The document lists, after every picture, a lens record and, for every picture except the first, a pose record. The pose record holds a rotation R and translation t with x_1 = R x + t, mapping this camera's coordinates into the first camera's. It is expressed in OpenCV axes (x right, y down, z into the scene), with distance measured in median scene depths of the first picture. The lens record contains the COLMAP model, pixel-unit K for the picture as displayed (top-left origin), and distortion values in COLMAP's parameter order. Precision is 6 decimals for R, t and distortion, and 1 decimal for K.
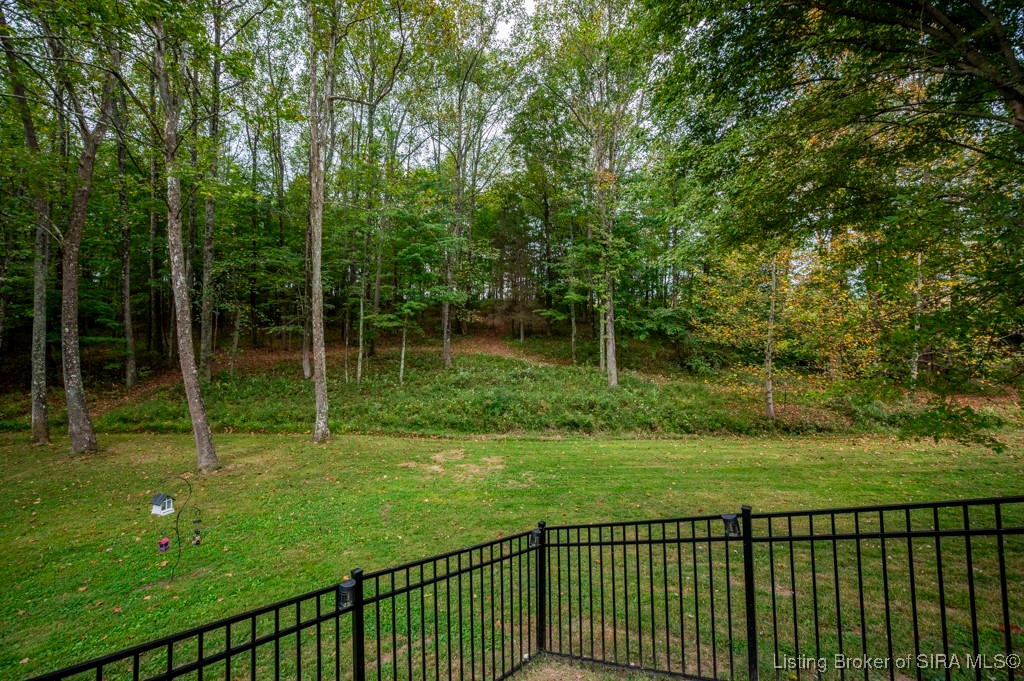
lens RADIAL K [[401.8, 0, 511.6], [0, 401.8, 343.6], [0, 0, 1]] dist [0.000306, 0.000231]
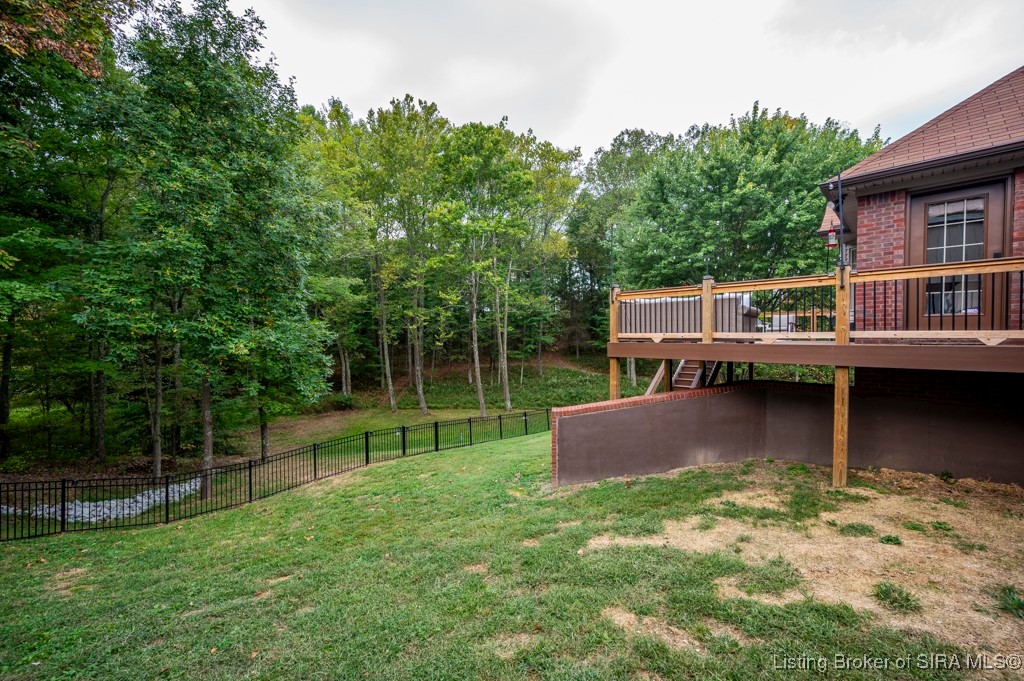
lens RADIAL K [[402.3, 0, 508.4], [0, 402.3, 342.7], [0, 0, 1]] dist [-0.000723, -0.000157]
pose [[0.996980, -0.016365, -0.075918, -0.197980], [0.016982, 0.999828, 0.007478, -0.128041], [0.075782, -0.008745, 0.997086, -0.966523]]
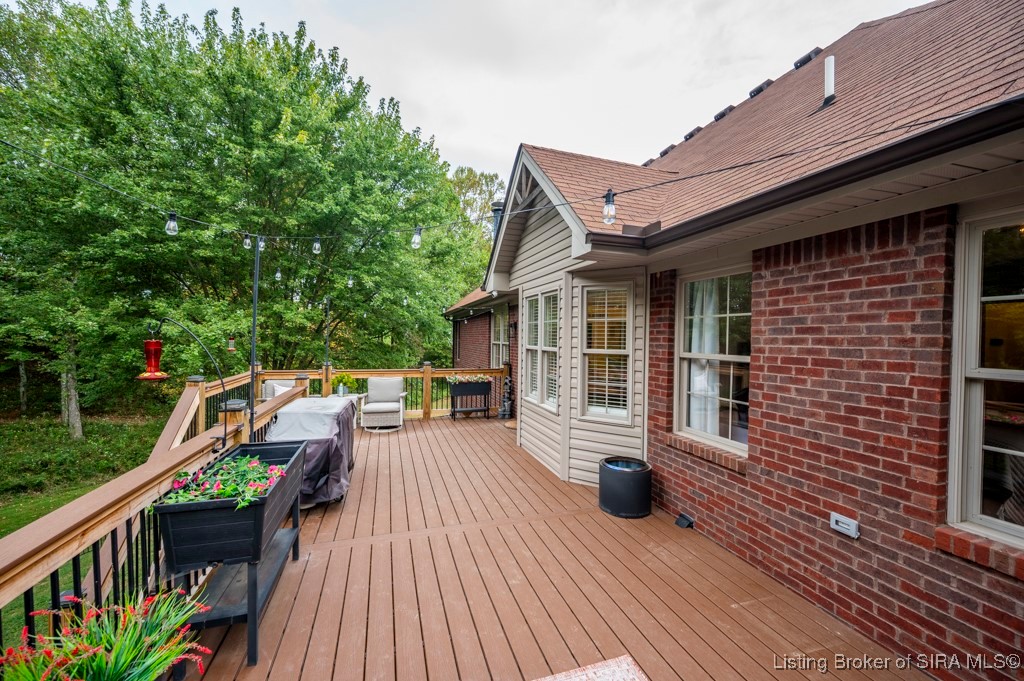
lens RADIAL K [[401.8, 0, 511.6], [0, 401.8, 343.6], [0, 0, 1]] dist [0.000306, 0.000231]
pose [[0.519614, -0.022208, 0.854112, -0.068290], [-0.000049, 0.999661, 0.026022, -0.189532], [-0.854401, -0.013563, 0.519437, -0.620750]]
